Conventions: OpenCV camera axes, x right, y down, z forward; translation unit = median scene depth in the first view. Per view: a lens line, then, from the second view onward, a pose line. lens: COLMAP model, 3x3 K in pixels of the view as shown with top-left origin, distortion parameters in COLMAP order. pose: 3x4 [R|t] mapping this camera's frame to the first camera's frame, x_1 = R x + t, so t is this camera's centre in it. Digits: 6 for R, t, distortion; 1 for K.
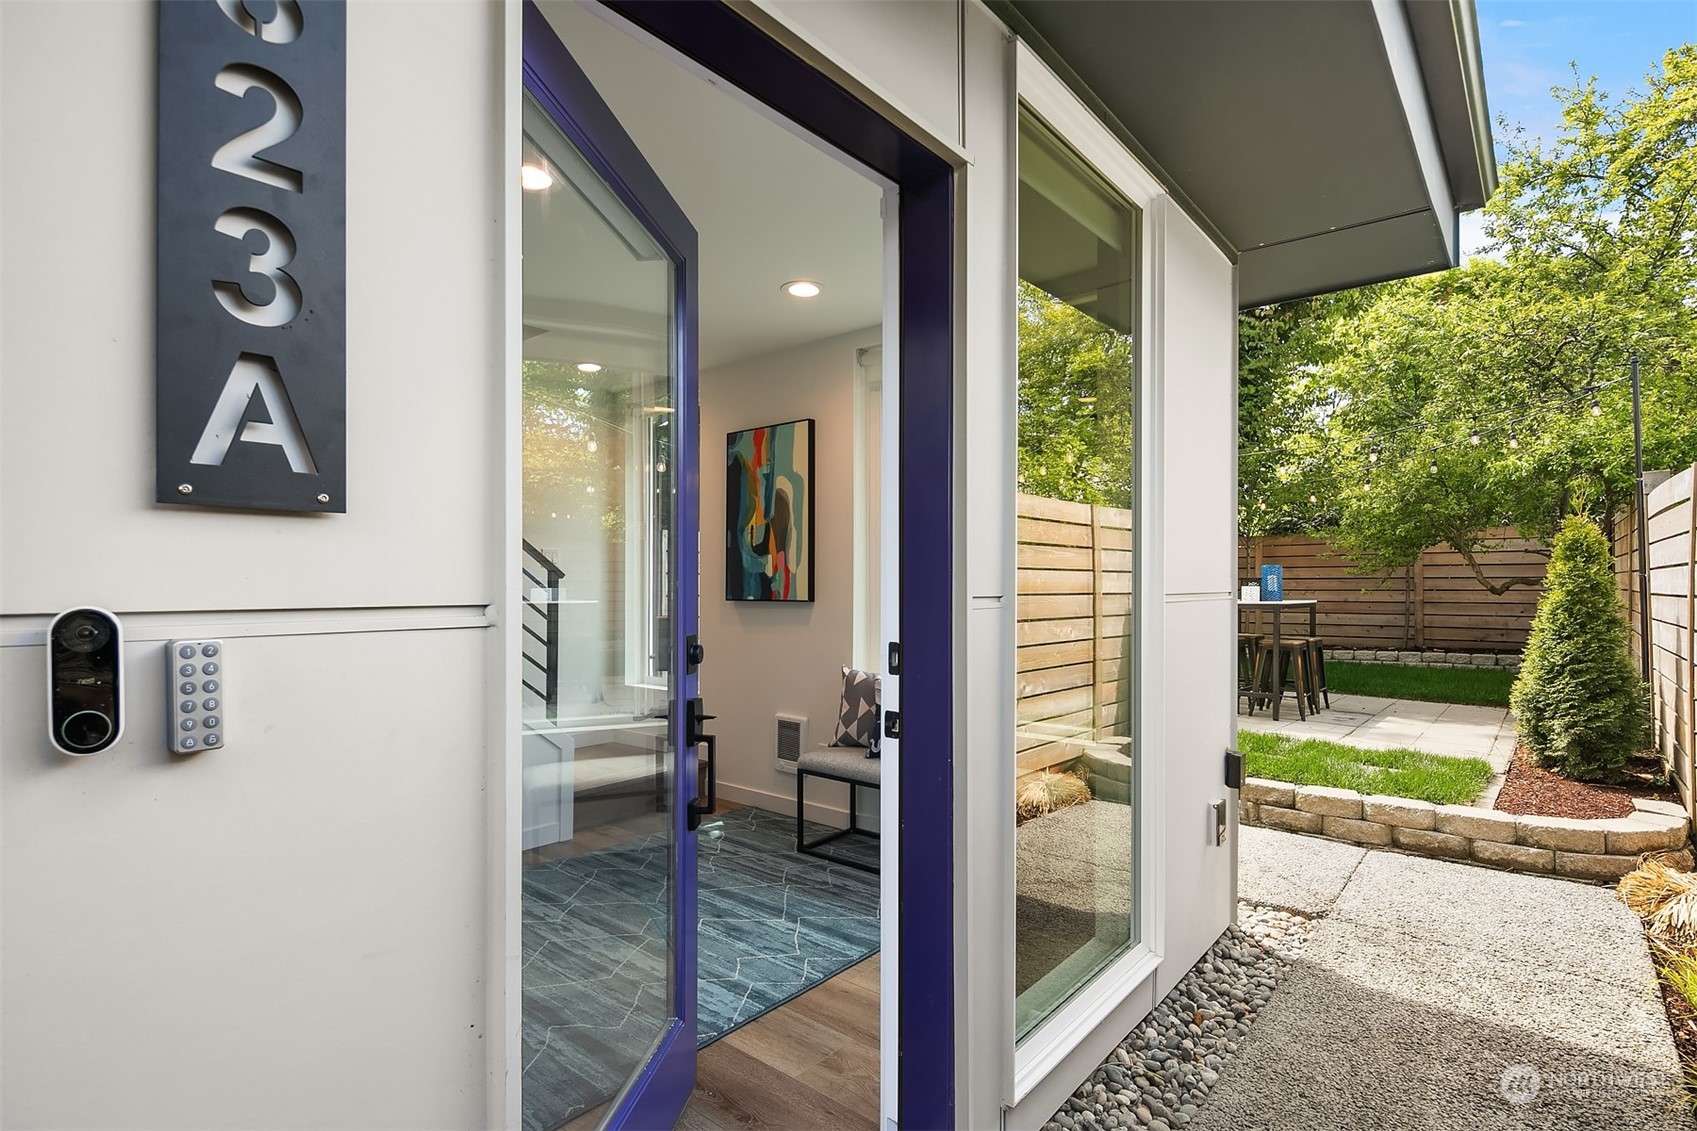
lens RADIAL K [[813.6, 0, 845.4], [0, 813.6, 580.5], [0, 0, 1]] dist [0.002317, -0.001675]
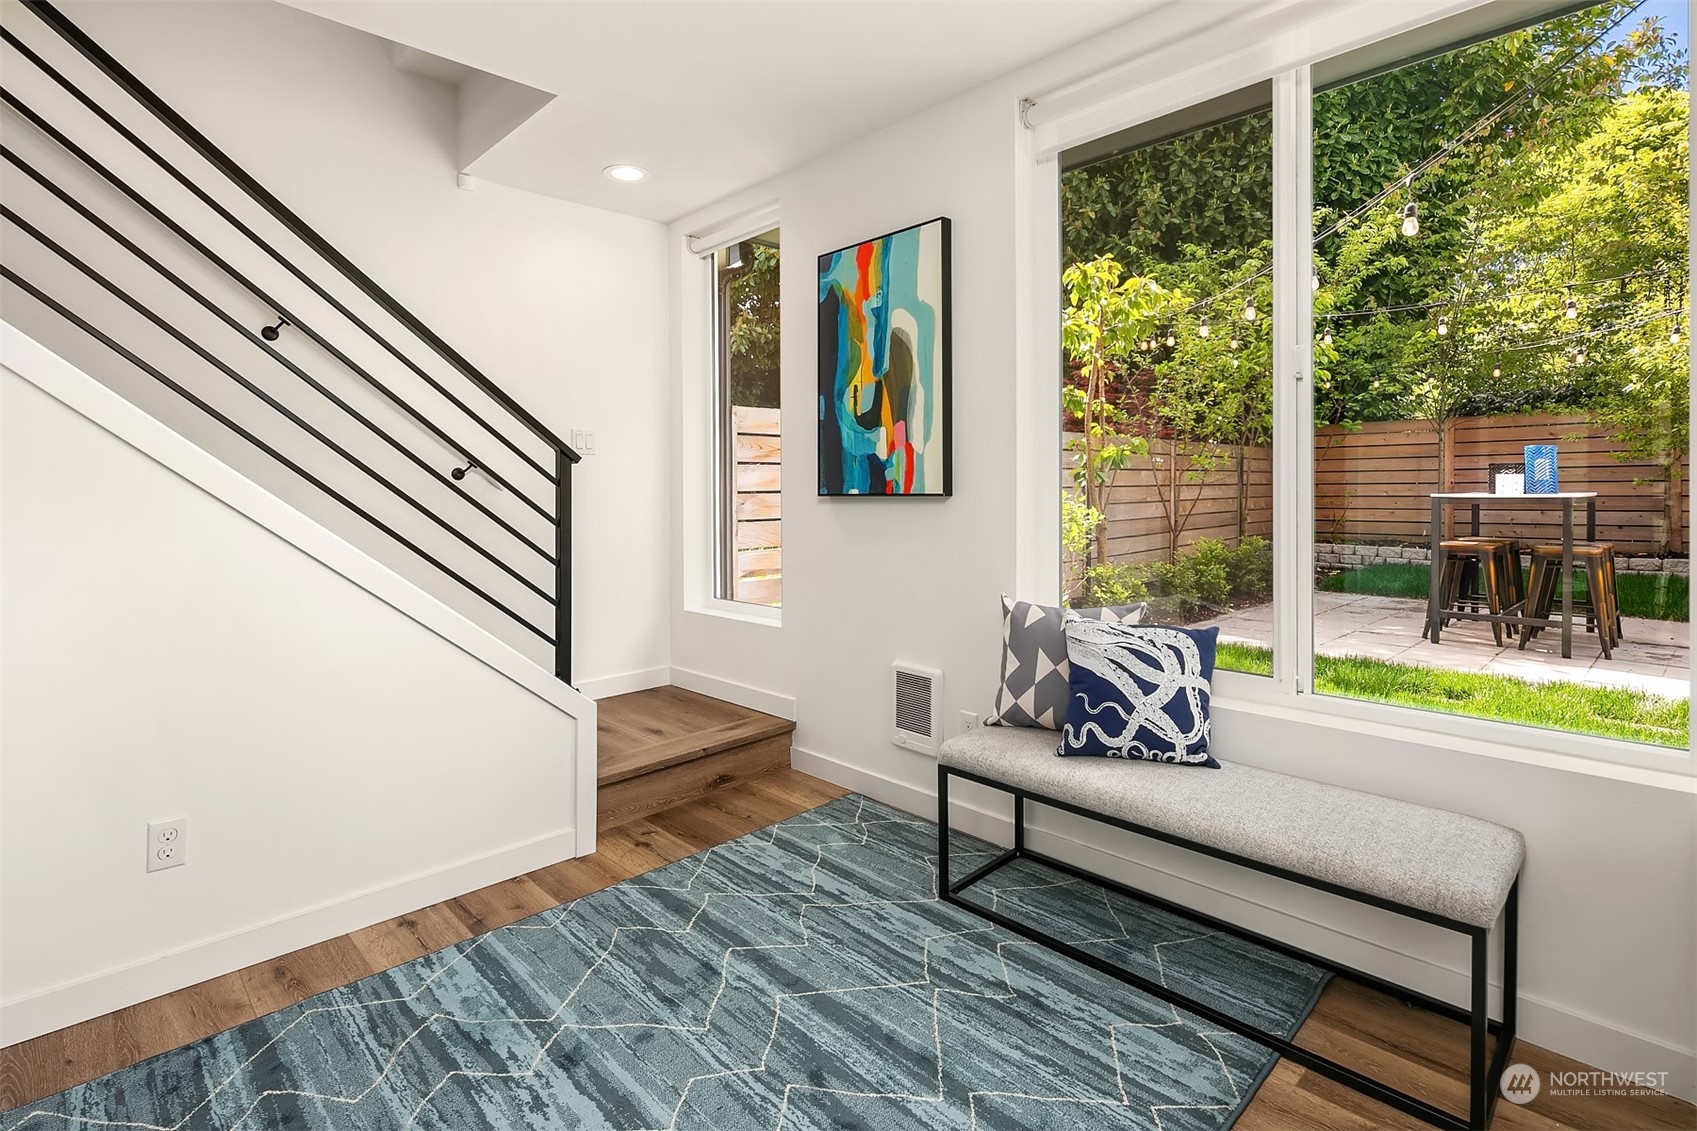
lens RADIAL K [[813.6, 0, 853.1], [0, 813.6, 490.6], [0, 0, 1]] dist [0.002317, -0.001675]
pose [[0.995661, -0.007278, -0.092773, -0.056497], [0.008373, 0.999900, 0.011421, 0.013480], [0.092681, -0.012148, 0.995622, 0.331954]]
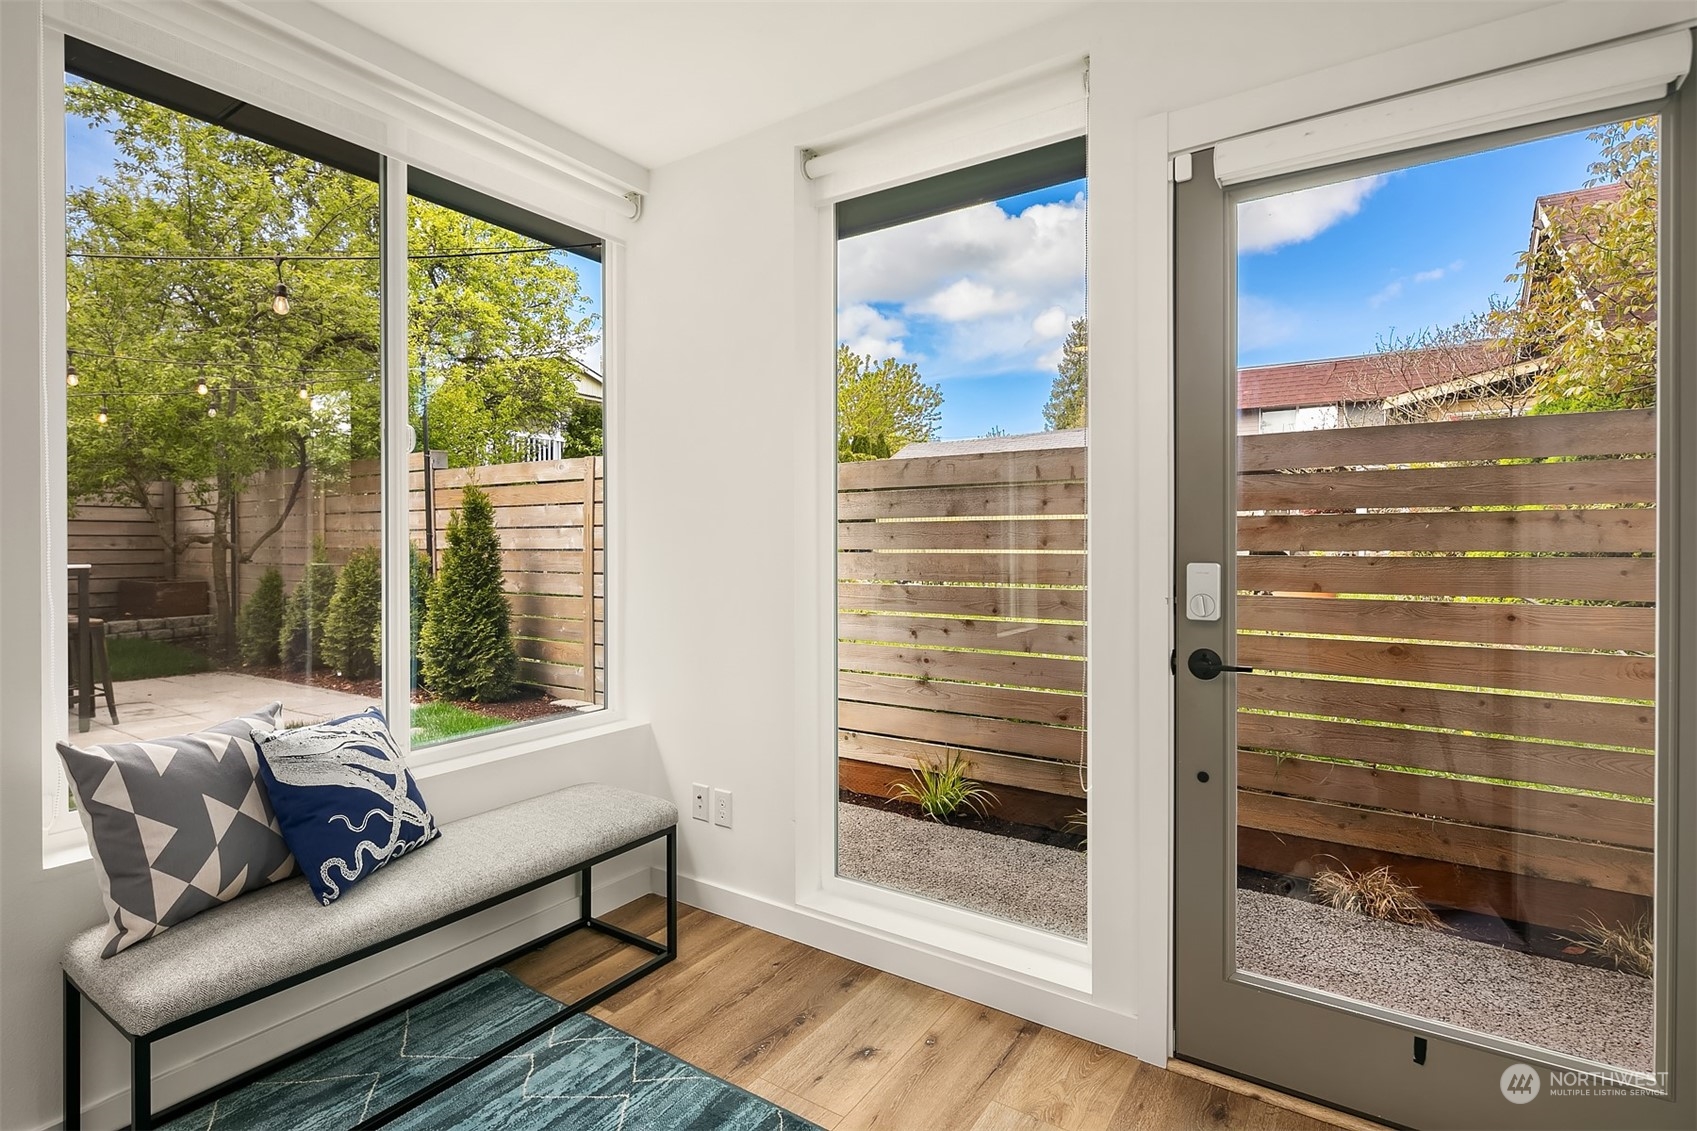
lens RADIAL K [[813.6, 0, 846.2], [0, 813.6, 556.1], [0, 0, 1]] dist [0.002317, -0.001675]
pose [[-0.107676, -0.011715, 0.994117, -0.392118], [-0.002158, 0.999931, 0.011550, 0.010792], [-0.994184, -0.000901, -0.107694, 0.633749]]
